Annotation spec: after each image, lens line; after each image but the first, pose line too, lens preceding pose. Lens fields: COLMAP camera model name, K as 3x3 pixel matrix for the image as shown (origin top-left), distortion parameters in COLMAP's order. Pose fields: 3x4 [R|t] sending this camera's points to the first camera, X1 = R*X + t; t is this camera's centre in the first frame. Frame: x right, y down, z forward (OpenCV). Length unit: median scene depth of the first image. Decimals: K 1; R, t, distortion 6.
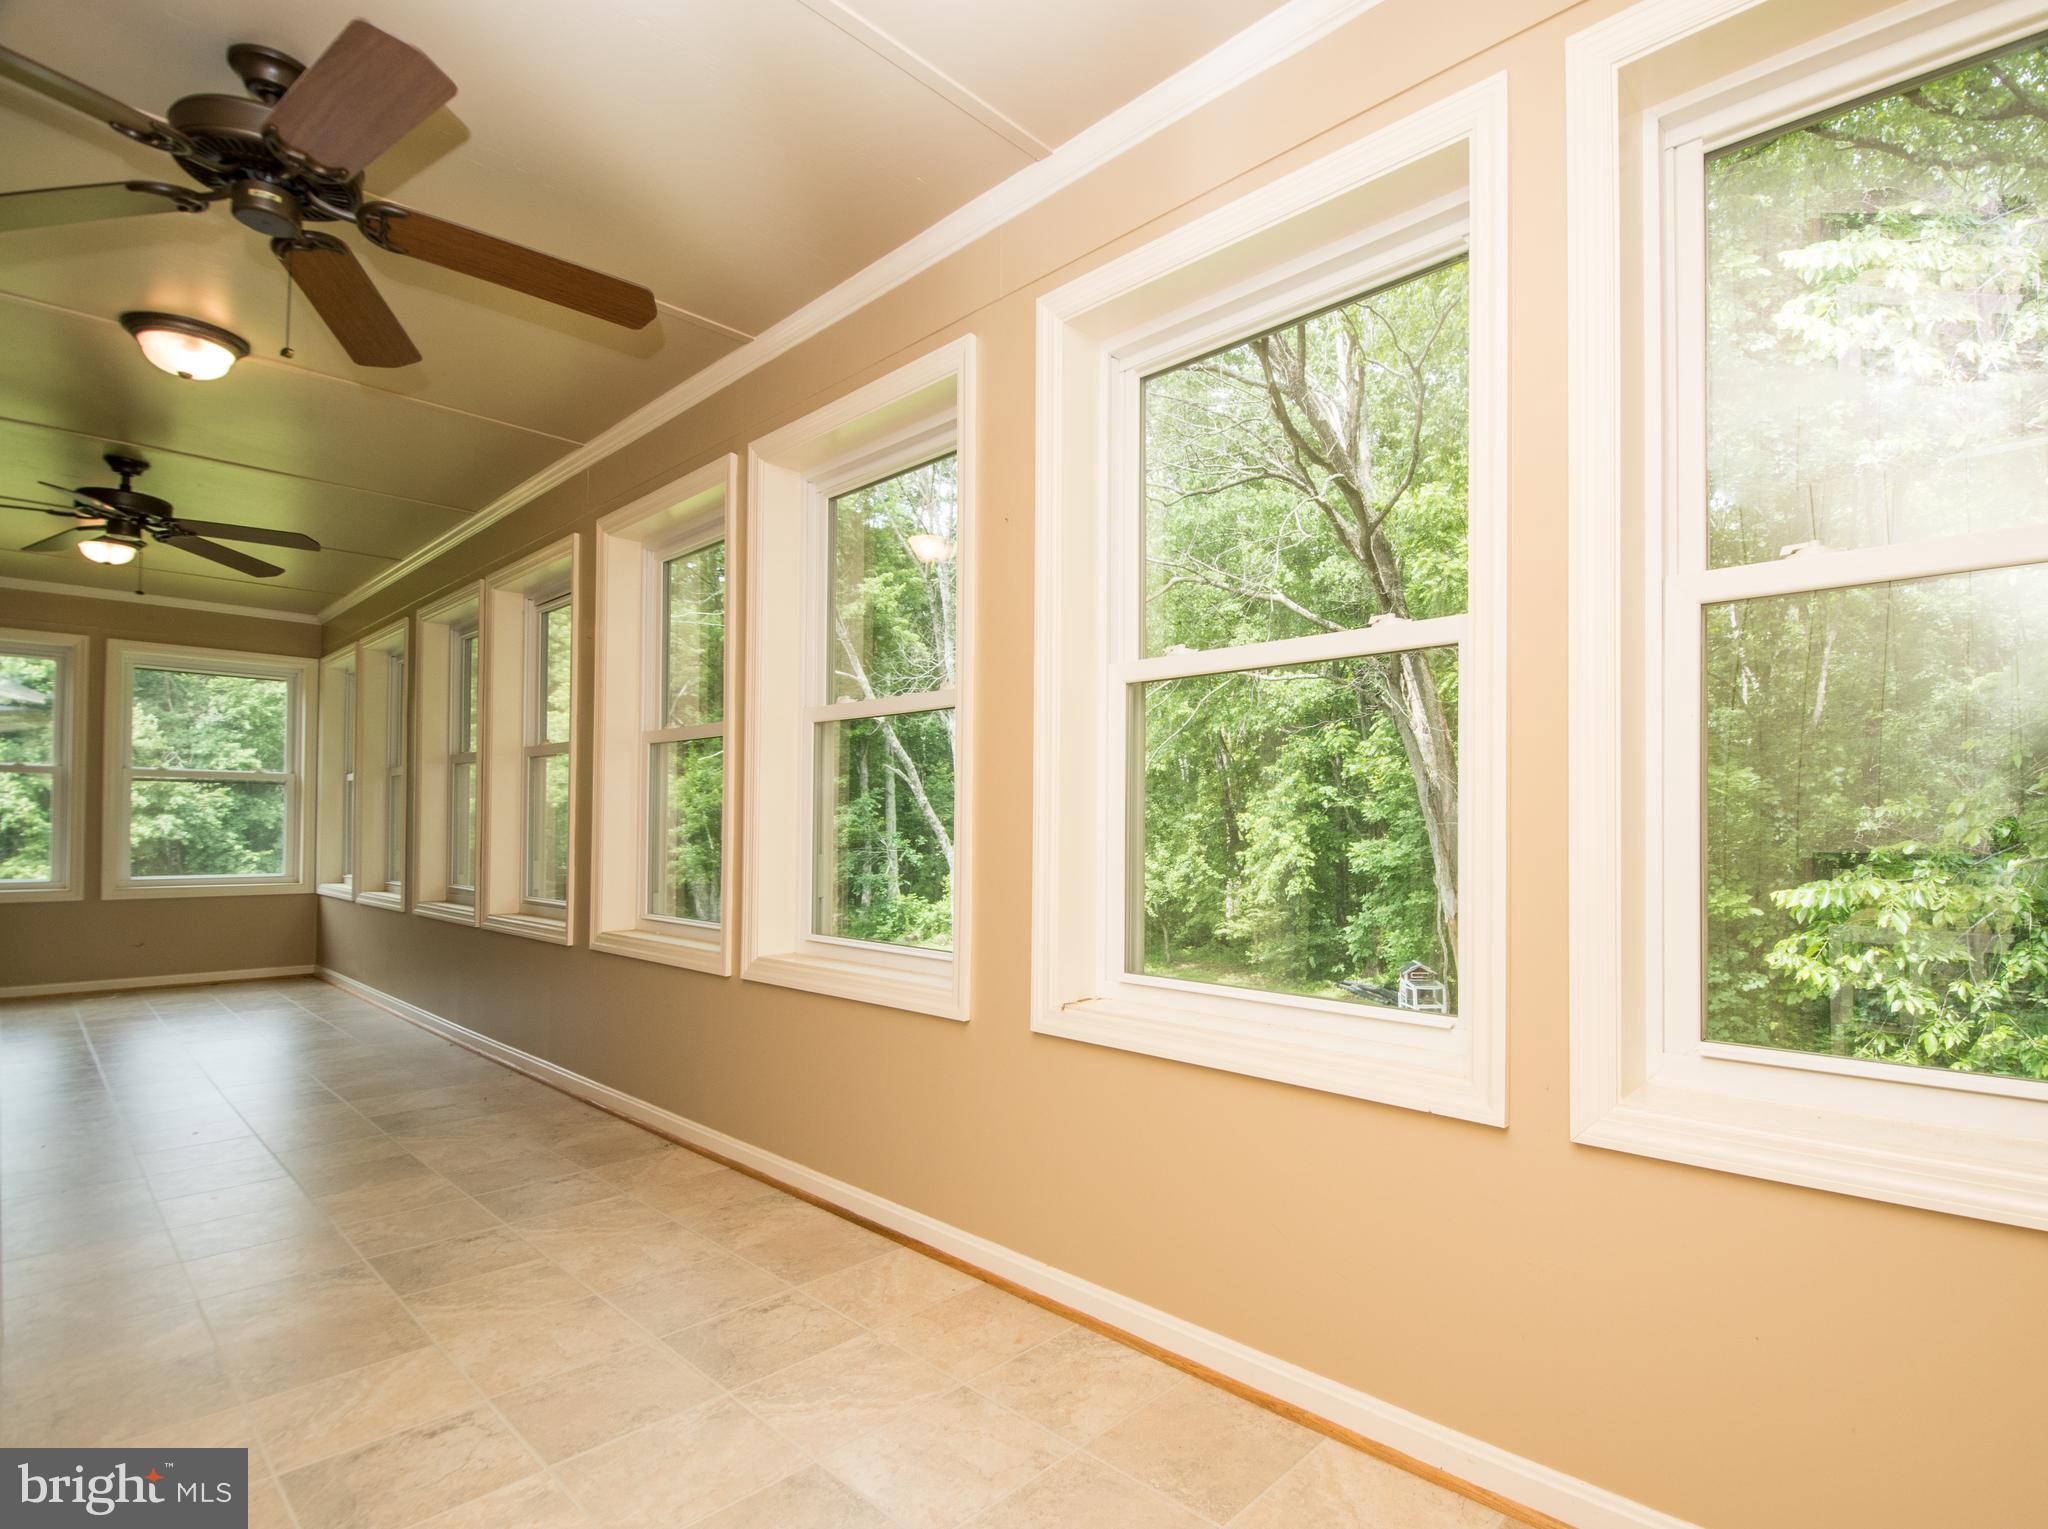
lens RADIAL K [[1012.8, 0, 1024.0], [0, 1012.8, 764.5], [0, 0, 1]] dist [-0.001156, 0.000195]
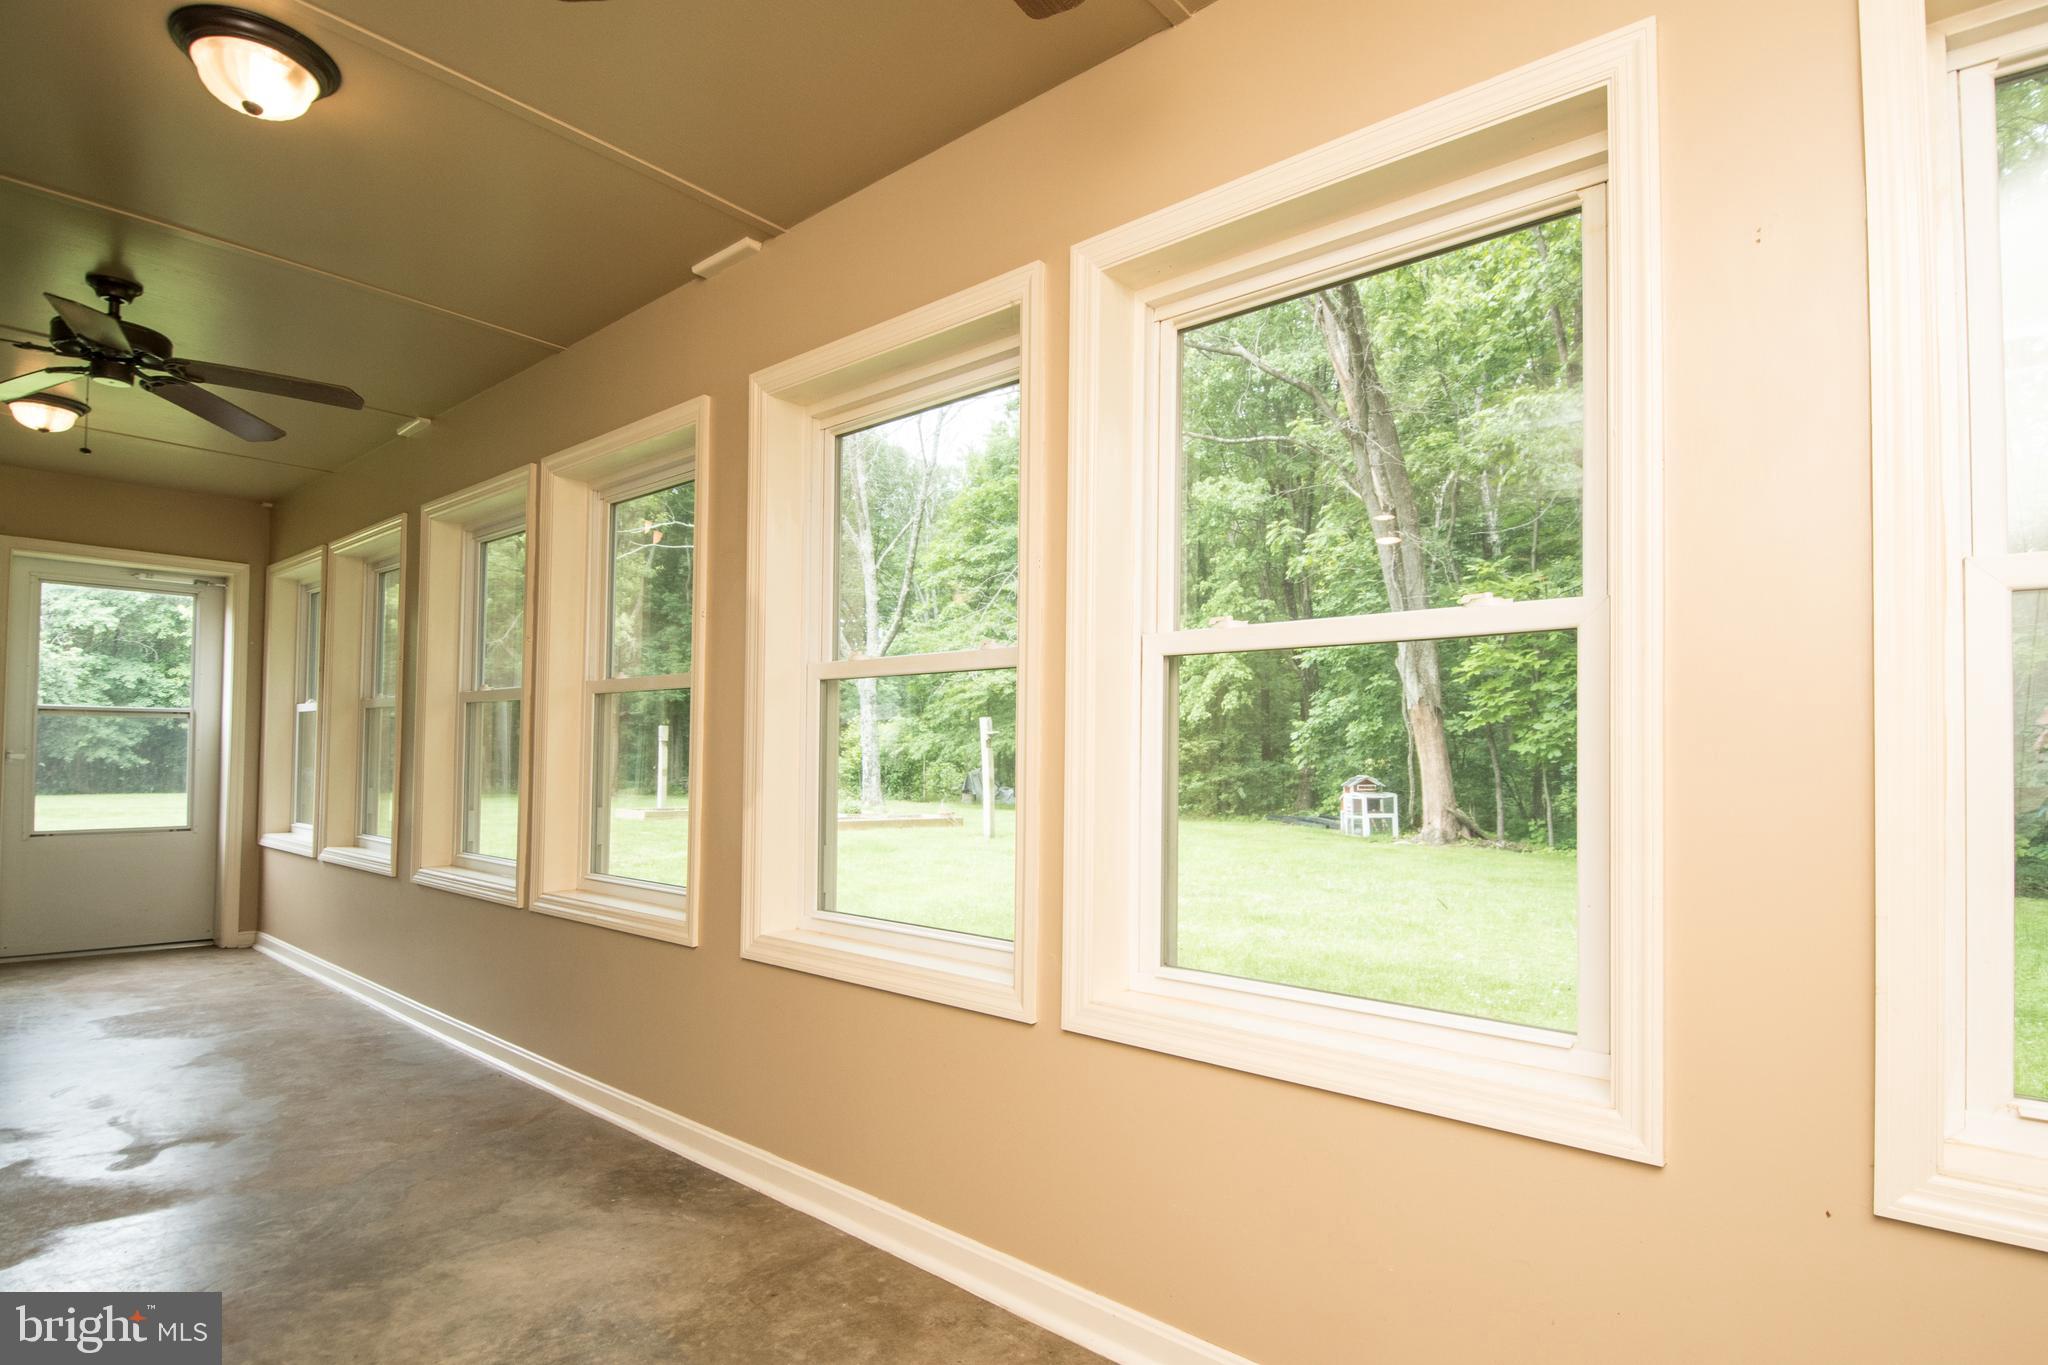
lens RADIAL K [[1023.2, 0, 1028.9], [0, 1023.2, 641.1], [0, 0, 1]] dist [0.035720, -0.040547]
pose [[0.997251, 0.050954, 0.053796, -0.129090], [-0.046152, 0.995137, -0.087019, 0.008411], [-0.057969, 0.084297, 0.994753, 0.122737]]
